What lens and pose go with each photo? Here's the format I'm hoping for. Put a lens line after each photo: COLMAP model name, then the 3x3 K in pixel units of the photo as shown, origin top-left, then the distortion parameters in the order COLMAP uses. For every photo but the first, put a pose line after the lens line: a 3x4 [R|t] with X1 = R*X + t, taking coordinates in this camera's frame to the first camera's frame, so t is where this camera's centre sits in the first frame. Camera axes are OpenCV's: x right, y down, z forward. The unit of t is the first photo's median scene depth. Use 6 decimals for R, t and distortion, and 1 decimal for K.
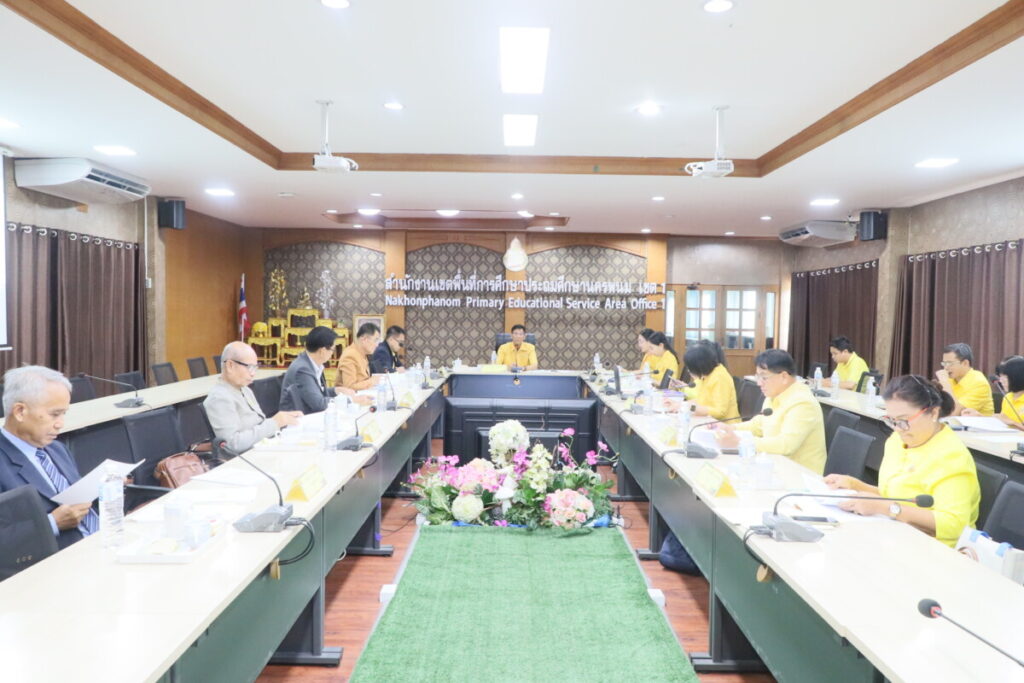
lens RADIAL K [[785.4, 0, 512.0], [0, 785.4, 341.5], [0, 0, 1]] dist [-0.000430, -0.000448]
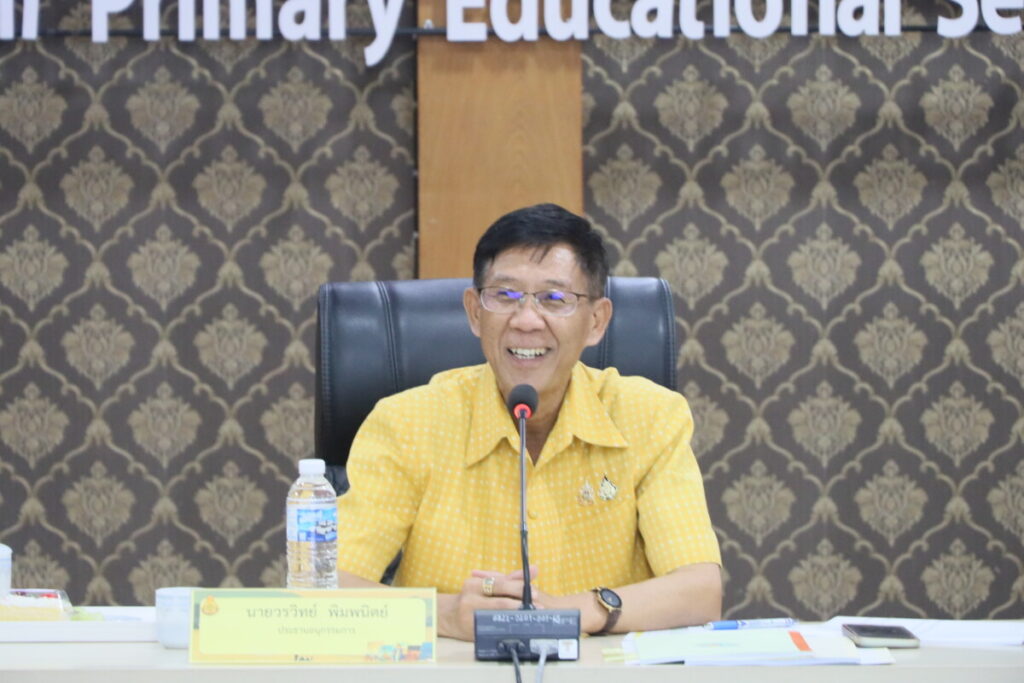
lens RADIAL K [[3590.2, 0, 512.0], [0, 3590.2, 341.5], [0, 0, 1]] dist [0.209325, 1.370597]
pose [[0.999758, -0.021373, 0.005246, 0.001763], [0.021109, 0.998716, 0.046052, -0.022906], [-0.006224, -0.045930, 0.998925, 0.458015]]
